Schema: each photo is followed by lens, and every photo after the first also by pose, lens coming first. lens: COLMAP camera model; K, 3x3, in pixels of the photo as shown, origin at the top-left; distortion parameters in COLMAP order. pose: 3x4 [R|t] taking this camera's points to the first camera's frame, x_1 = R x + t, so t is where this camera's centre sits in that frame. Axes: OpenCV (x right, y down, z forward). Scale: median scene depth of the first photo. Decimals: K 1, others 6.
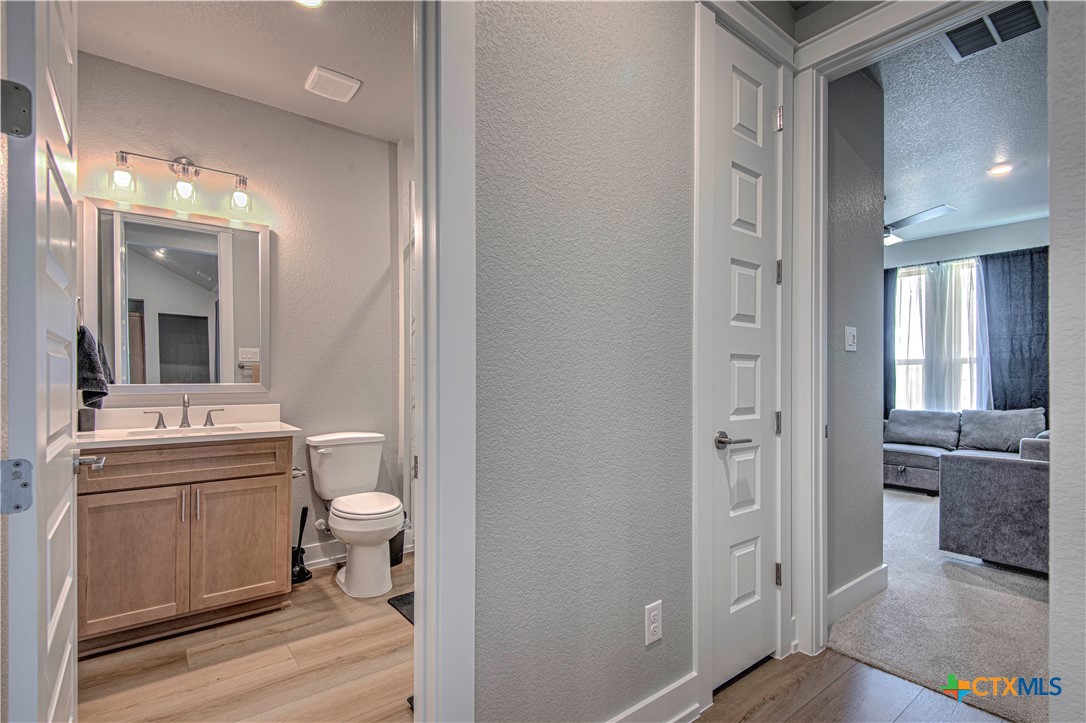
lens RADIAL K [[523.6, 0, 540.8], [0, 523.6, 377.2], [0, 0, 1]] dist [0.014489, -0.003235]
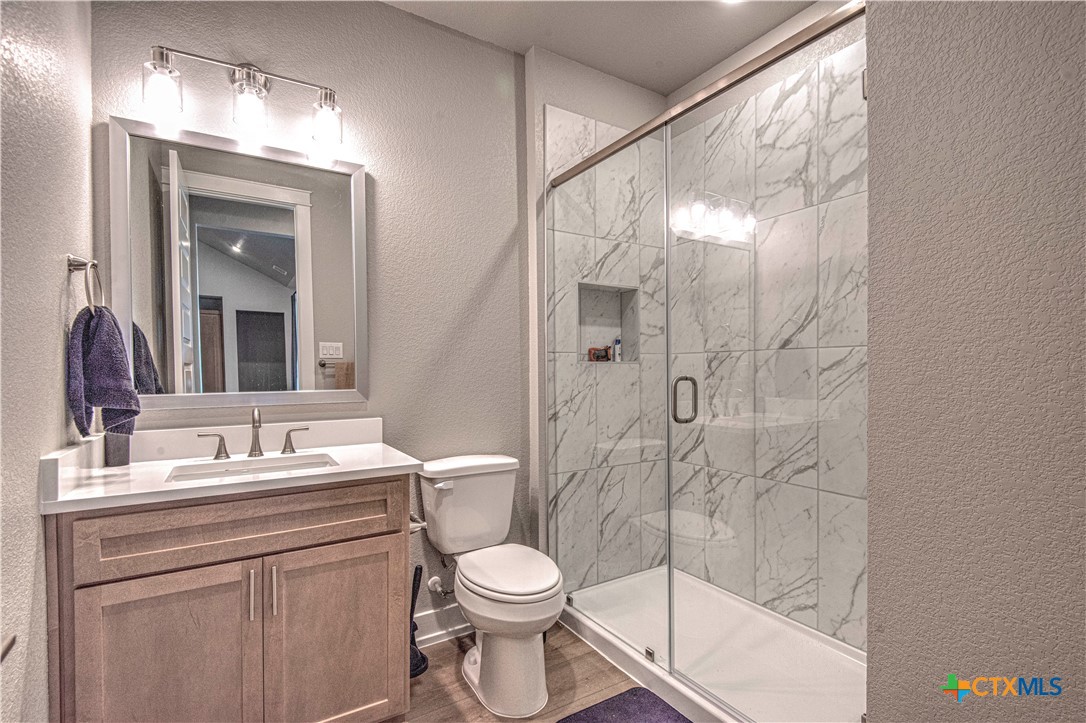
lens RADIAL K [[523.6, 0, 537.2], [0, 523.6, 376.4], [0, 0, 1]] dist [0.014489, -0.003235]
pose [[0.993294, -0.007975, -0.115337, -0.221353], [0.008998, 0.999925, 0.008355, -0.009953], [0.115261, -0.009337, 0.993291, 0.347012]]
